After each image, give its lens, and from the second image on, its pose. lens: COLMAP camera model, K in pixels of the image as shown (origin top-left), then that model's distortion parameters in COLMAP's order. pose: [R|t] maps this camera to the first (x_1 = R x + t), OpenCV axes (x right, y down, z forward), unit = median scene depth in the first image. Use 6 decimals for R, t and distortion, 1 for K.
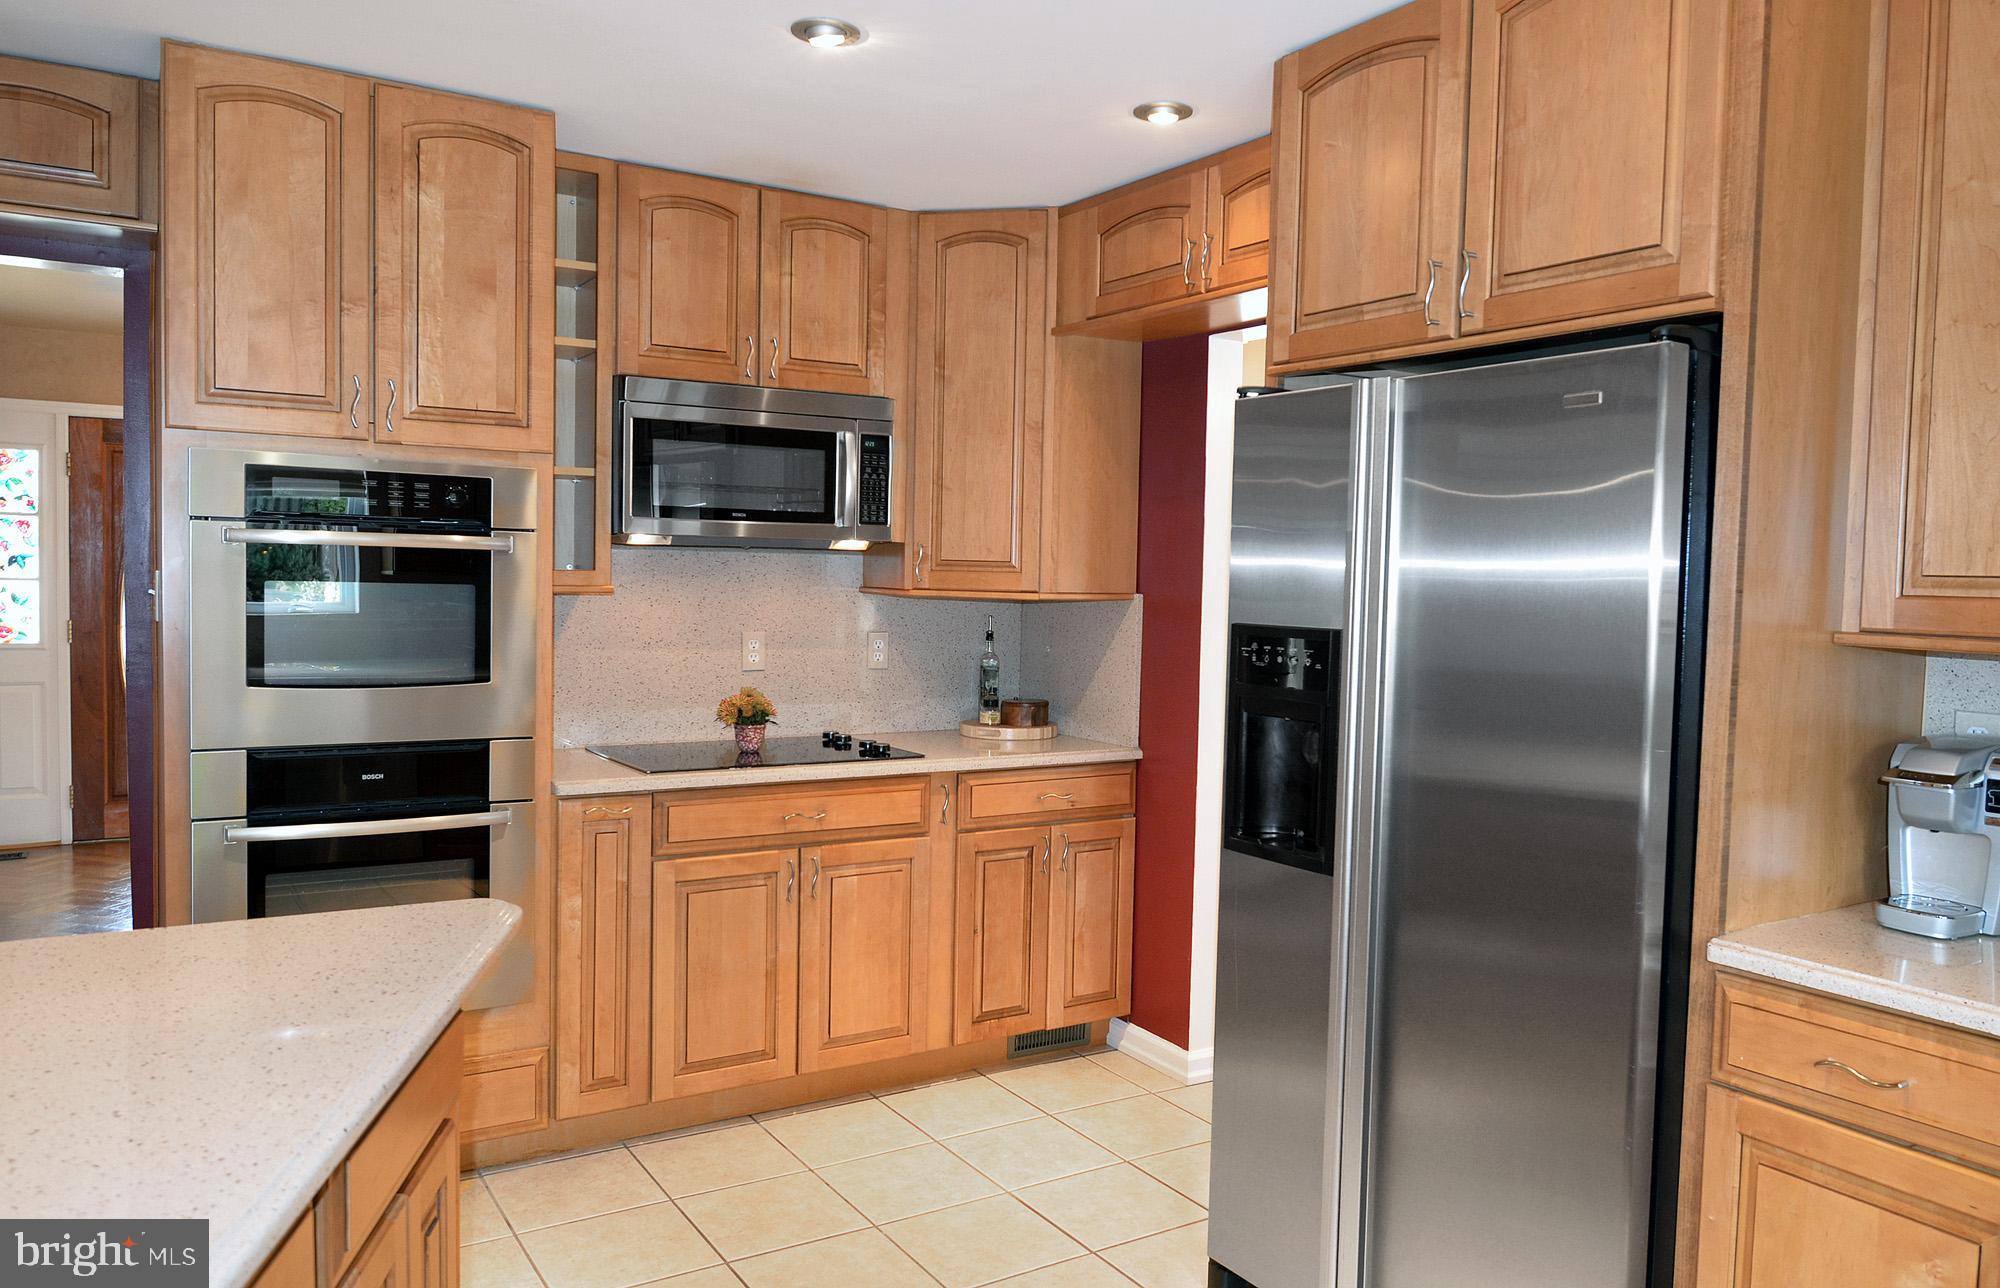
lens RADIAL K [[1423.0, 0, 1030.4], [0, 1423.0, 648.3], [0, 0, 1]] dist [0.003368, -0.019484]
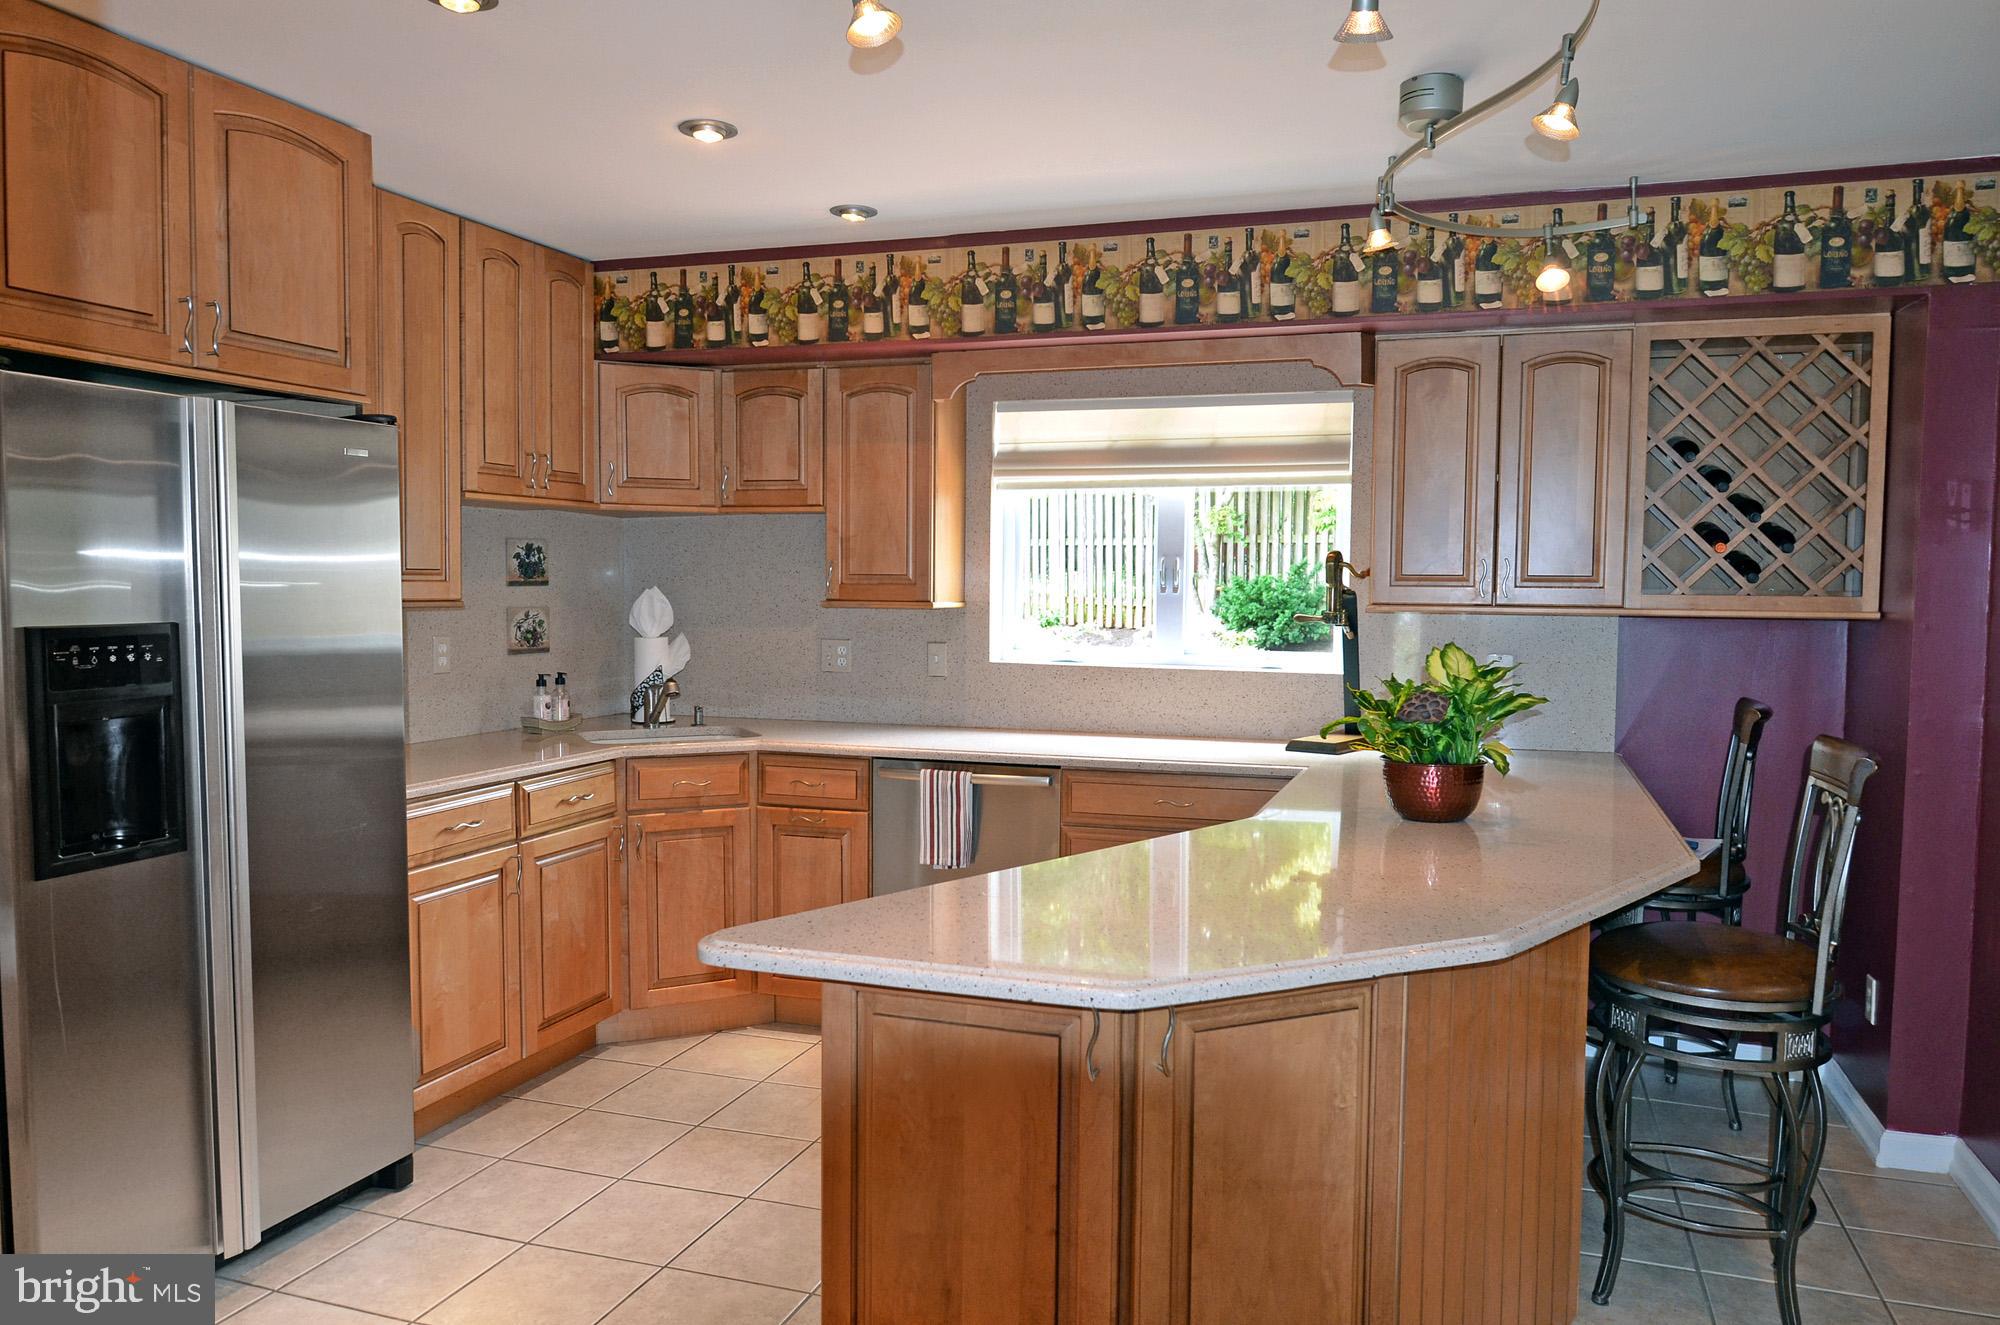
lens RADIAL K [[1401.9, 0, 1012.2], [0, 1401.9, 669.6], [0, 0, 1]] dist [-0.000243, -0.017991]
pose [[-0.618076, -0.077953, 0.782244, -0.673977], [0.019448, 0.993251, 0.114347, -0.057951], [-0.785877, 0.085888, -0.612389, 0.772566]]
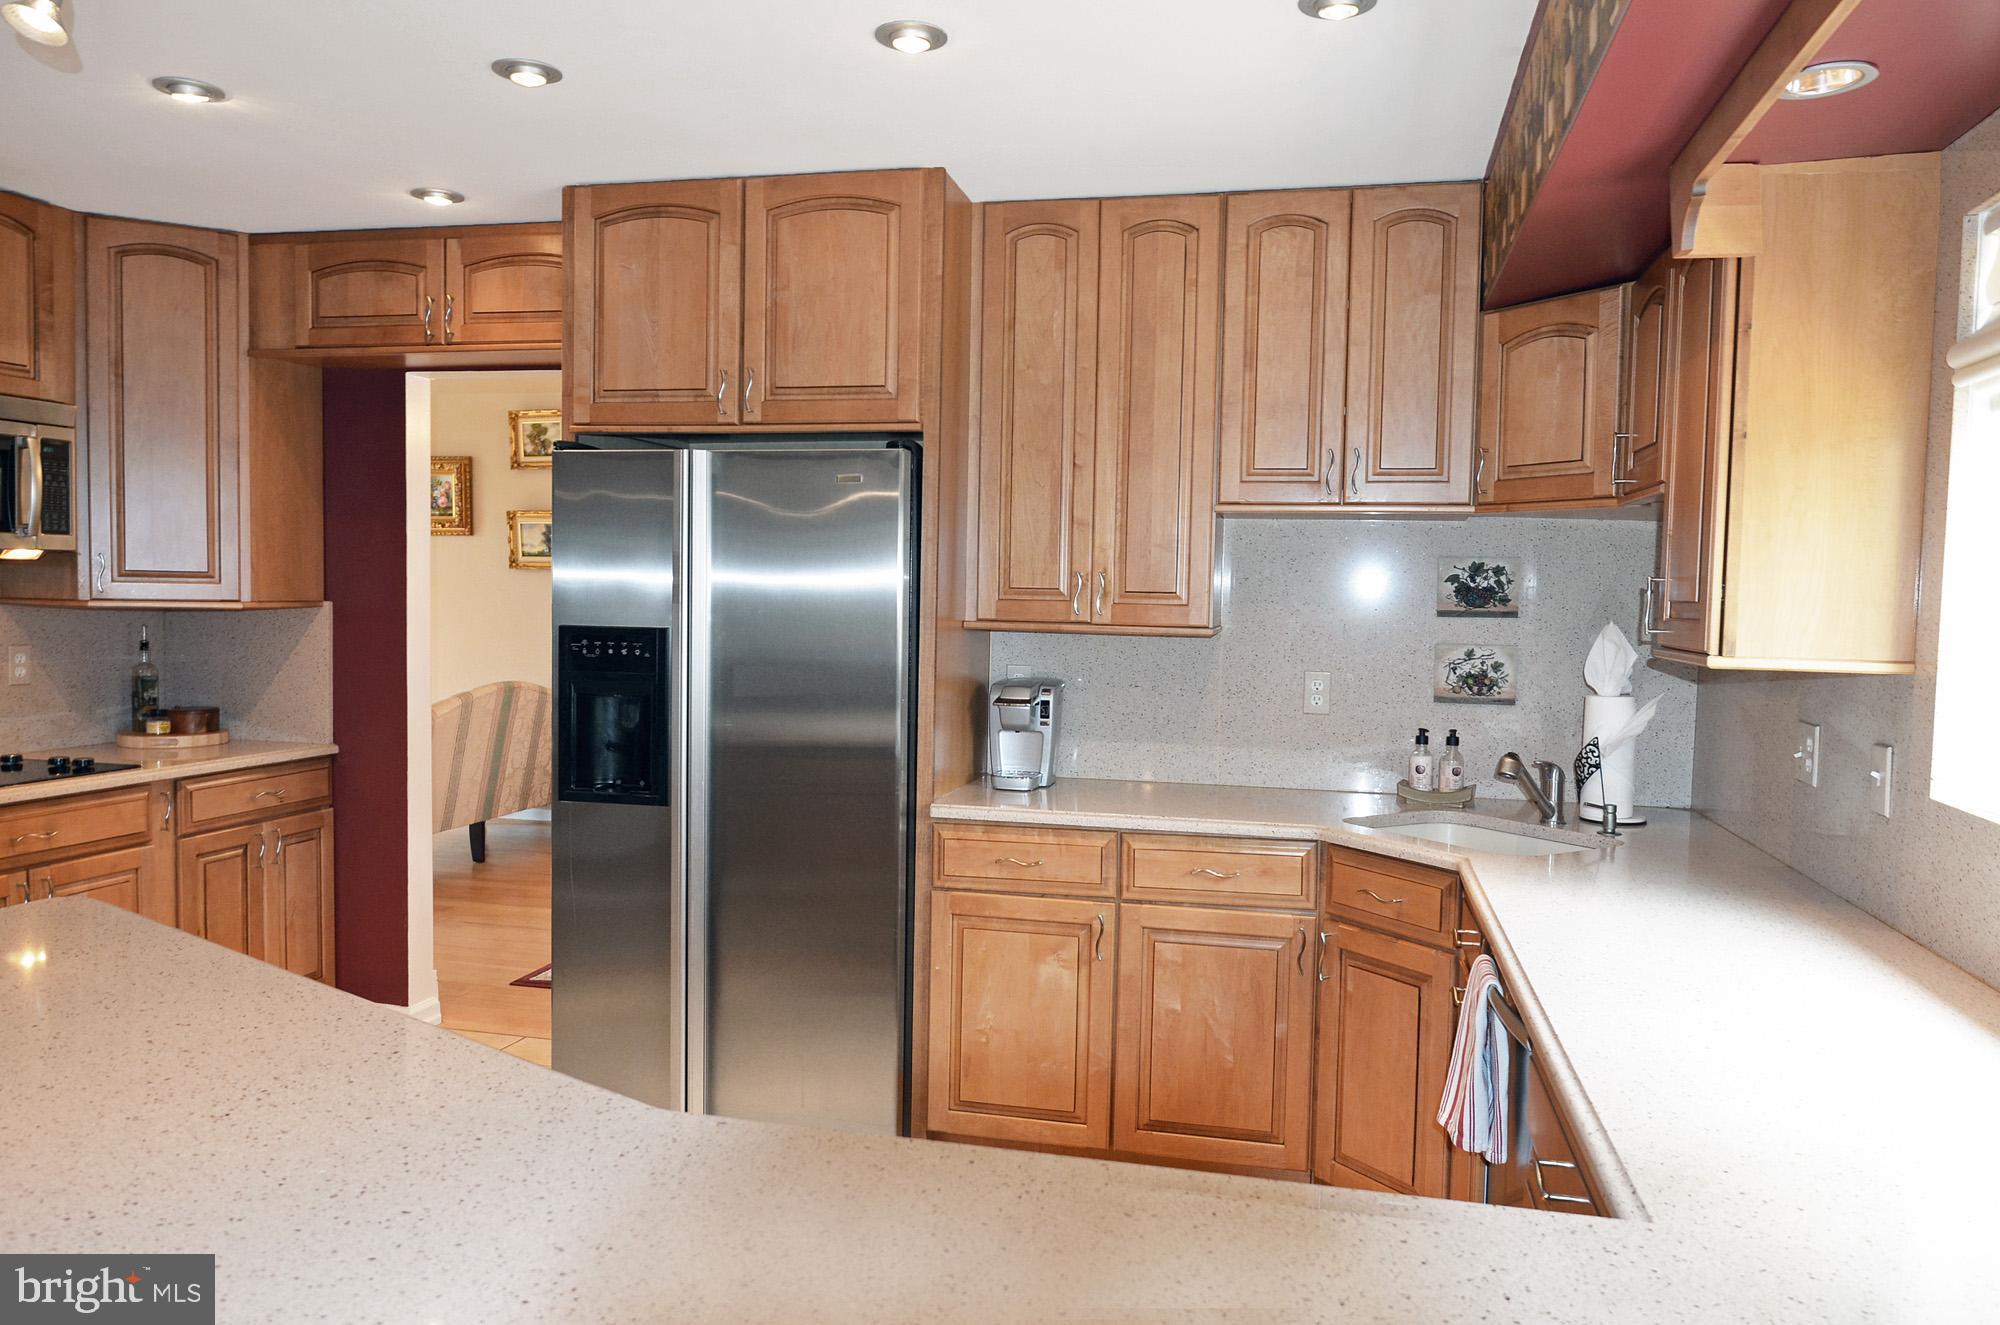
lens RADIAL K [[1401.9, 0, 1031.9], [0, 1401.9, 668.3], [0, 0, 1]] dist [-0.000243, -0.017991]
pose [[0.714956, -0.046773, 0.697603, -0.321693], [0.034327, 0.998905, 0.031793, -0.003068], [-0.698327, 0.001216, 0.715778, -0.150761]]
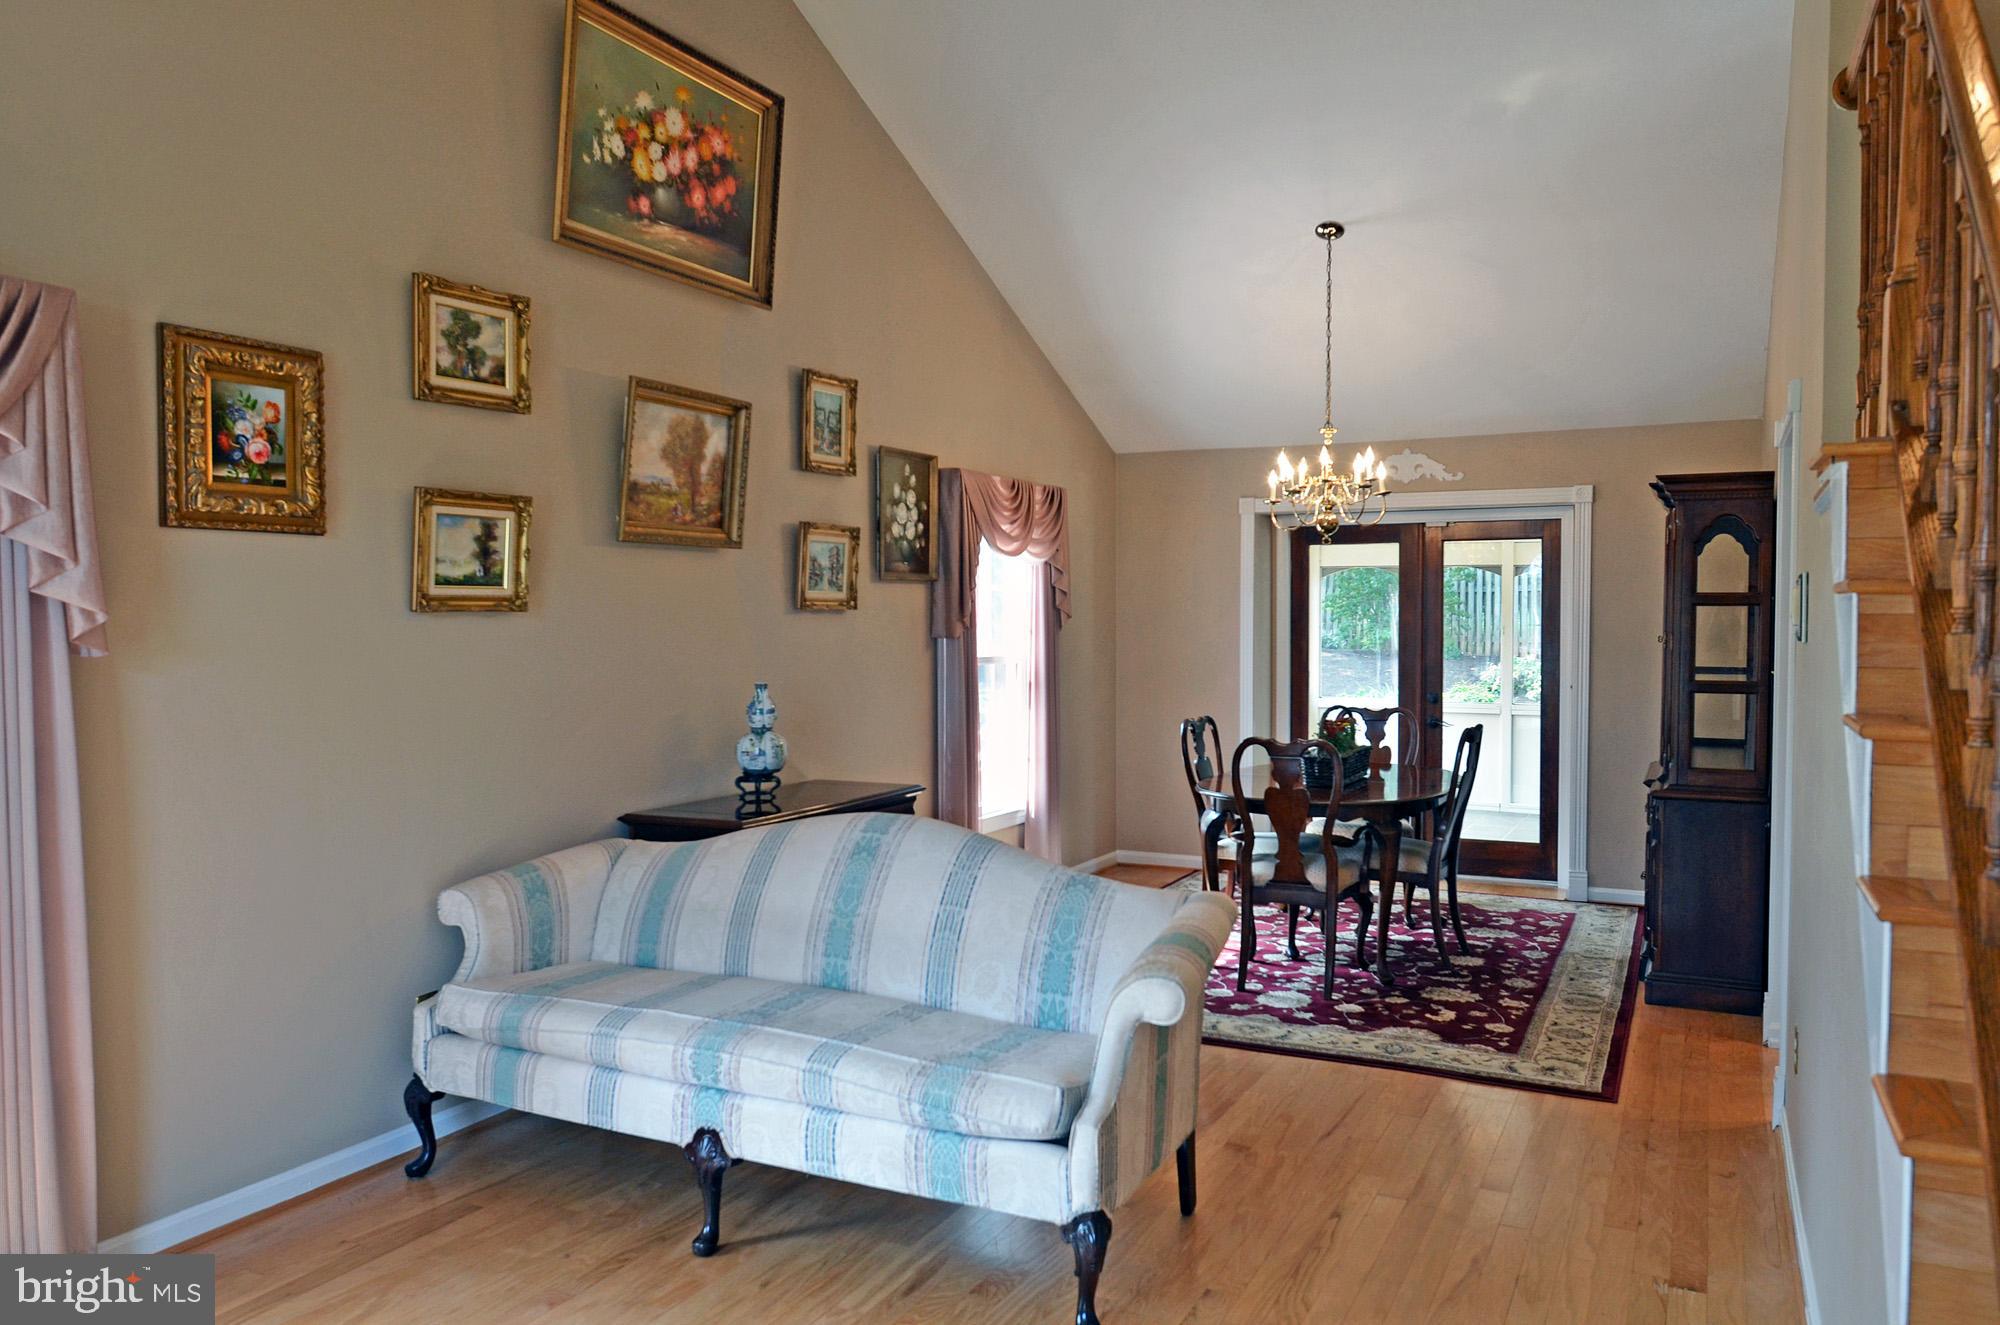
lens RADIAL K [[1401.9, 0, 1013.2], [0, 1401.9, 669.9], [0, 0, 1]] dist [-0.000243, -0.017991]
pose [[-0.509252, -0.053421, 0.858958, -0.469330], [0.035403, 0.995926, 0.082929, -0.144786], [-0.859889, 0.072642, -0.505286, 2.154320]]
